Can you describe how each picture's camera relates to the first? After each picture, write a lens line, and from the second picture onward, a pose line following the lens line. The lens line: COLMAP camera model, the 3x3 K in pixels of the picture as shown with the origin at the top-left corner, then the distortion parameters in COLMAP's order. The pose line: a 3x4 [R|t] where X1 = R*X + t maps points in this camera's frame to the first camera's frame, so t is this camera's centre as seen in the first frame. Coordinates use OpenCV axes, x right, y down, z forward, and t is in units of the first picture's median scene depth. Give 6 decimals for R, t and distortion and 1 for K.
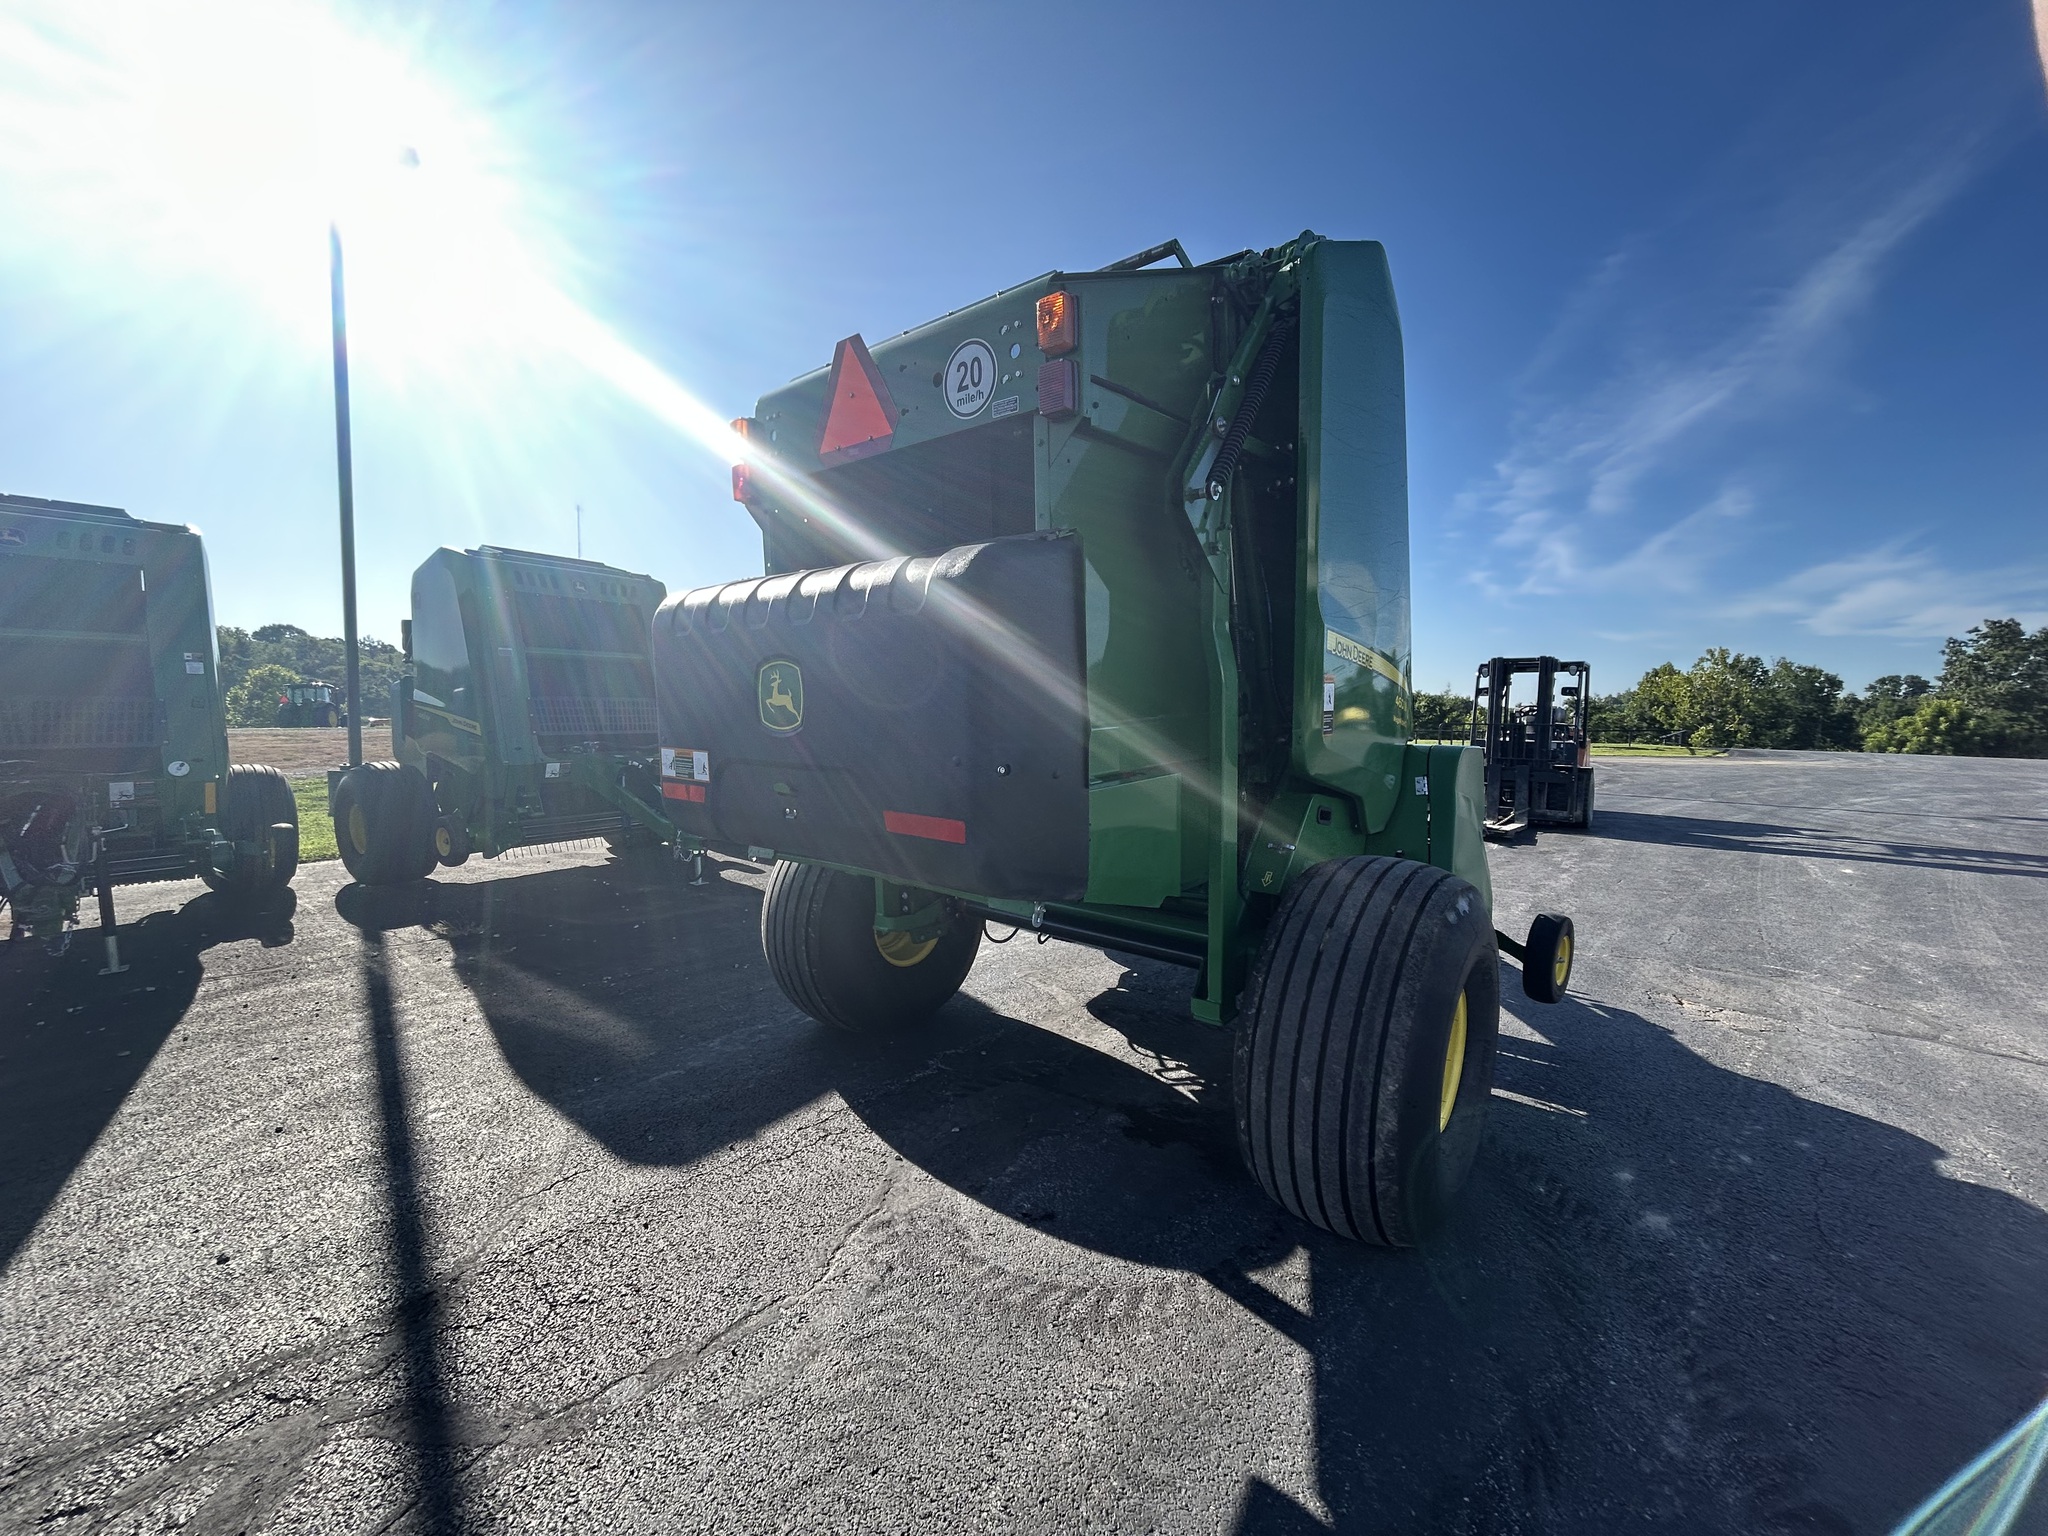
lens RADIAL K [[827.6, 0, 1021.4], [0, 827.6, 772.7], [0, 0, 1]] dist [-0.005327, 0.001156]
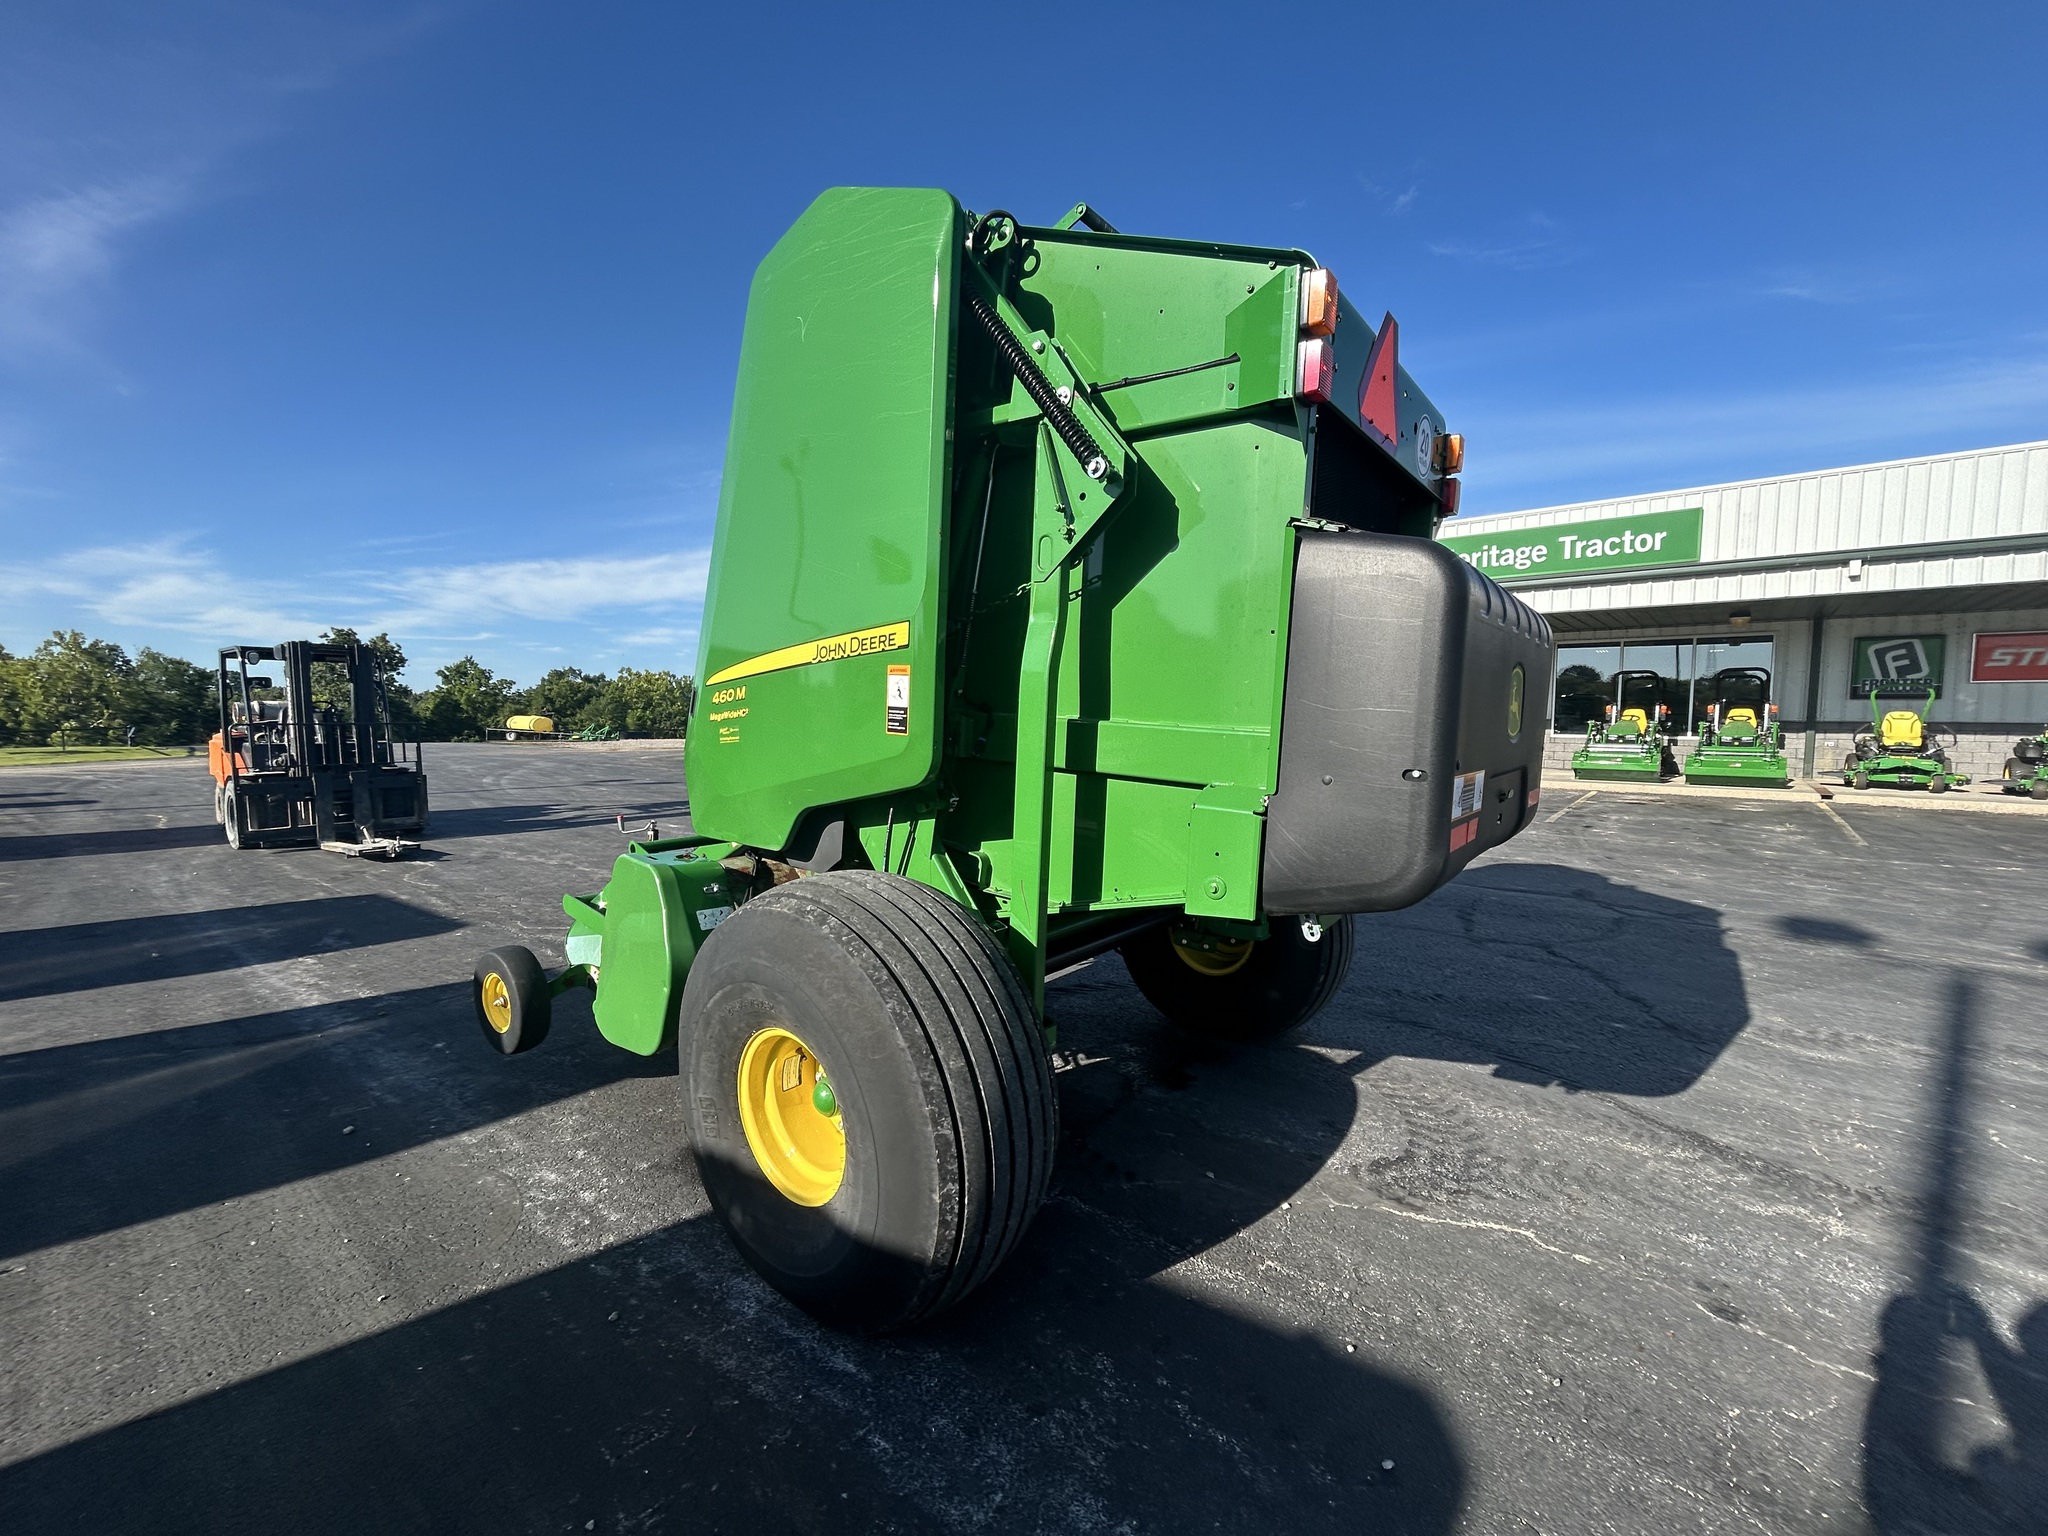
lens RADIAL K [[827.6, 0, 1023.0], [0, 827.6, 770.5], [0, 0, 1]] dist [-0.005327, 0.001156]
pose [[-0.023271, -0.077804, 0.996697, -0.797197], [0.072679, 0.994197, 0.079306, -0.082649], [-0.997084, 0.074285, -0.017481, 1.000771]]
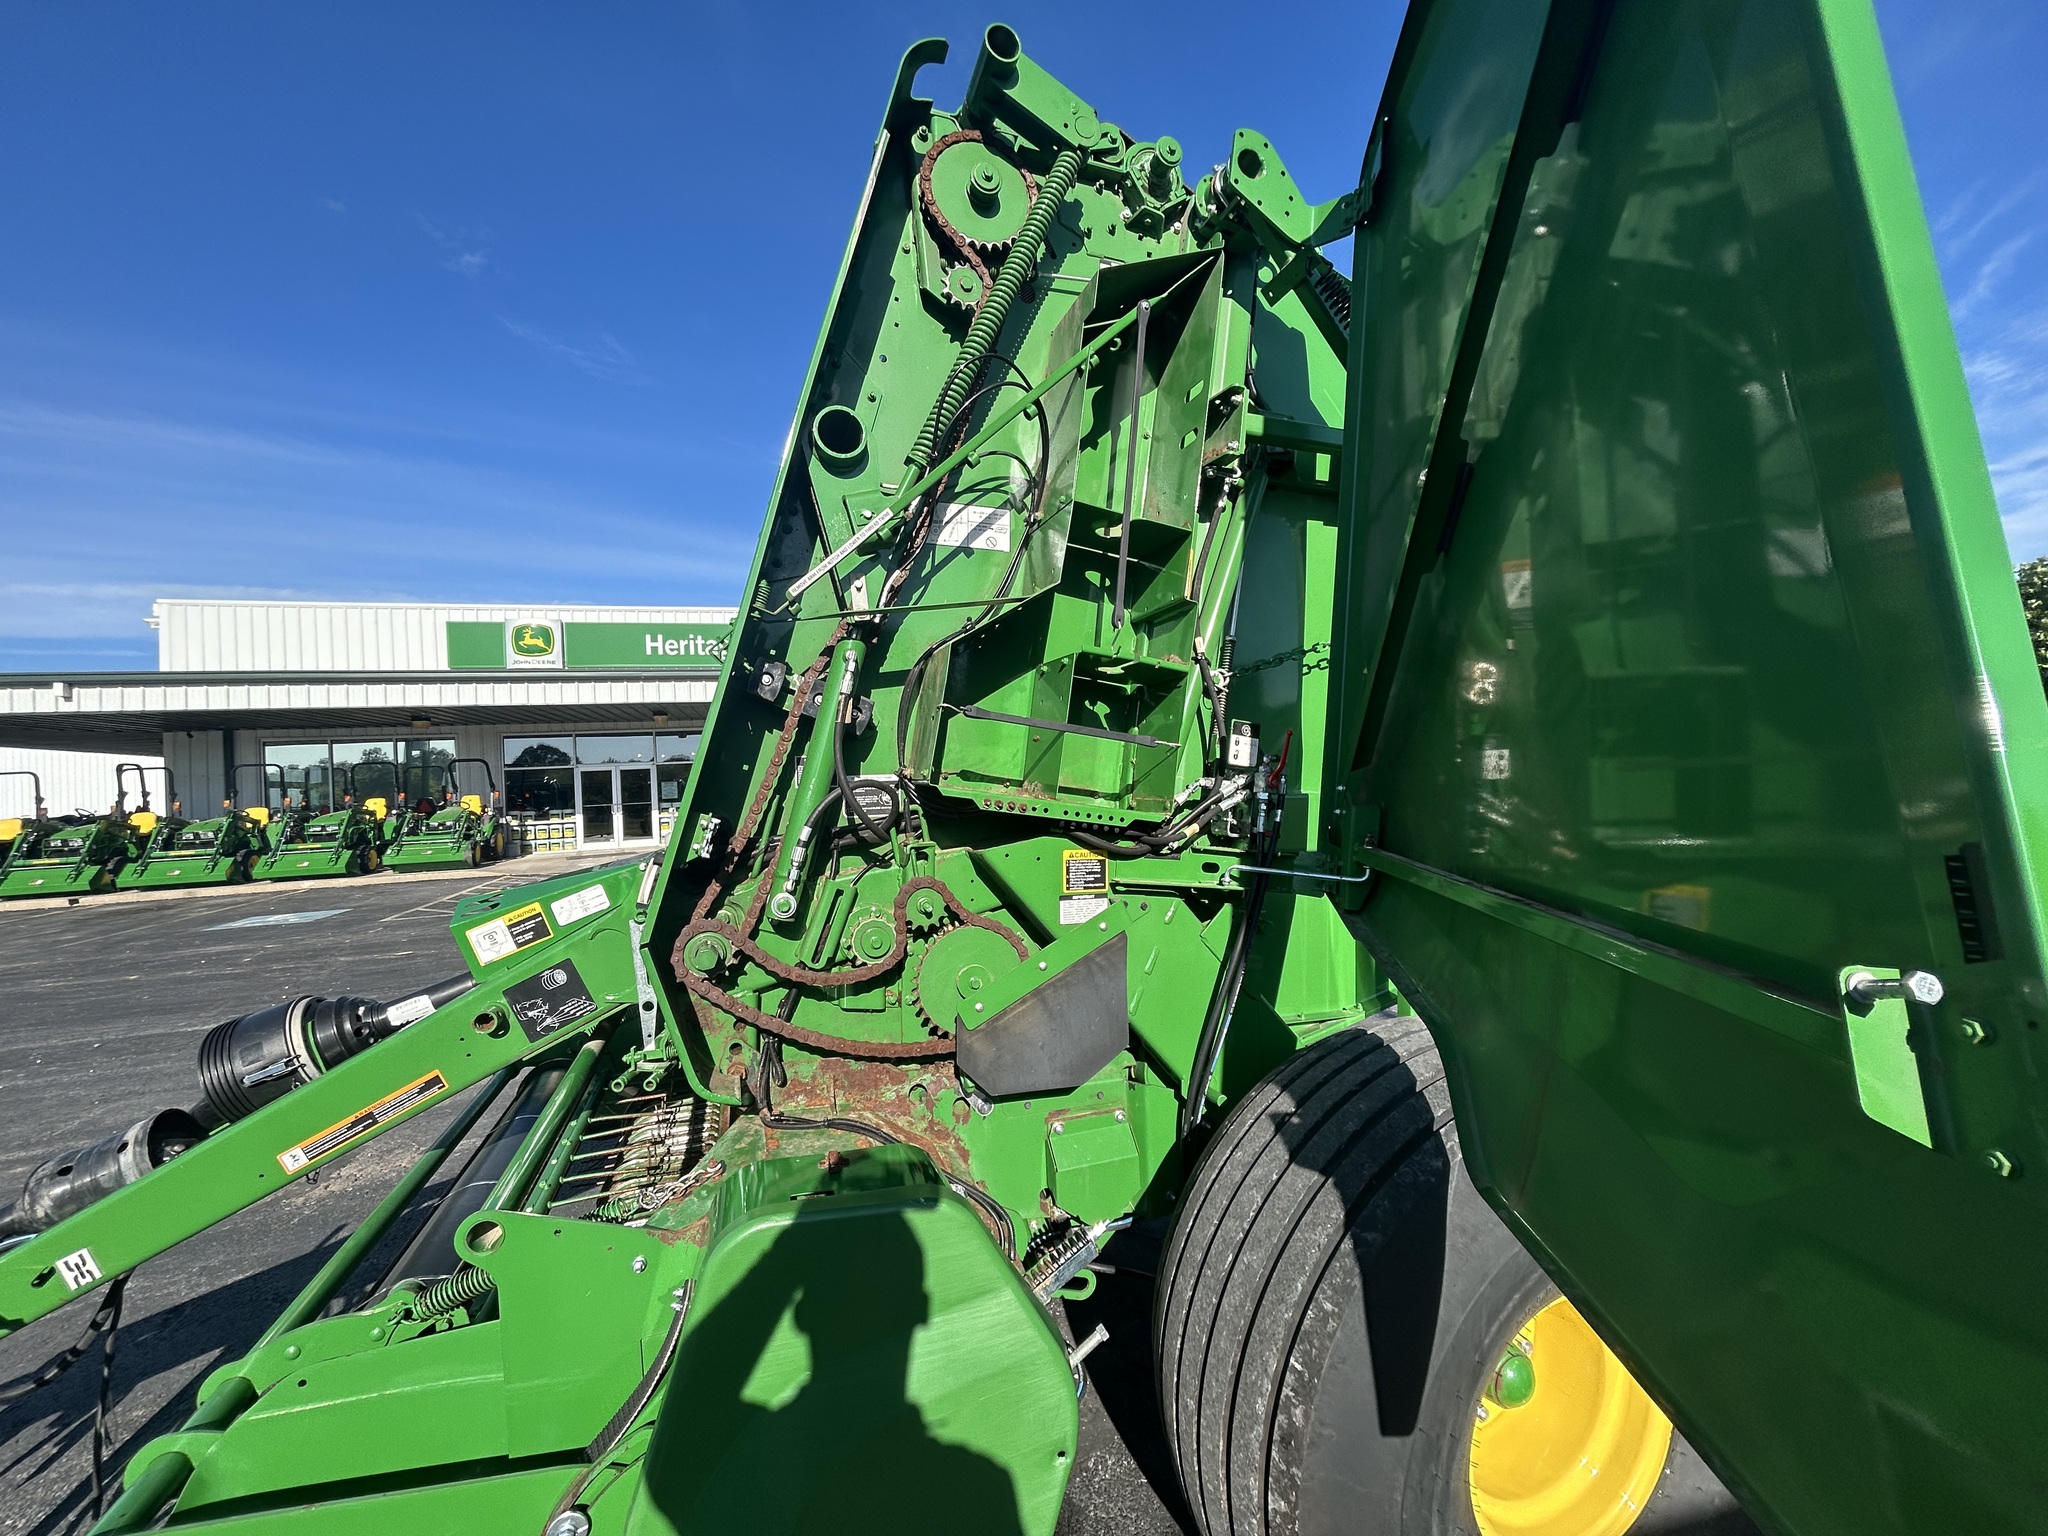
lens RADIAL K [[827.6, 0, 1024.2], [0, 827.6, 773.8], [0, 0, 1]] dist [-0.005327, 0.001156]
pose [[-0.854220, 0.032877, 0.518871, -0.229267], [0.078339, 0.994743, 0.065942, -0.140866], [-0.513976, 0.096977, -0.852305, 1.579312]]
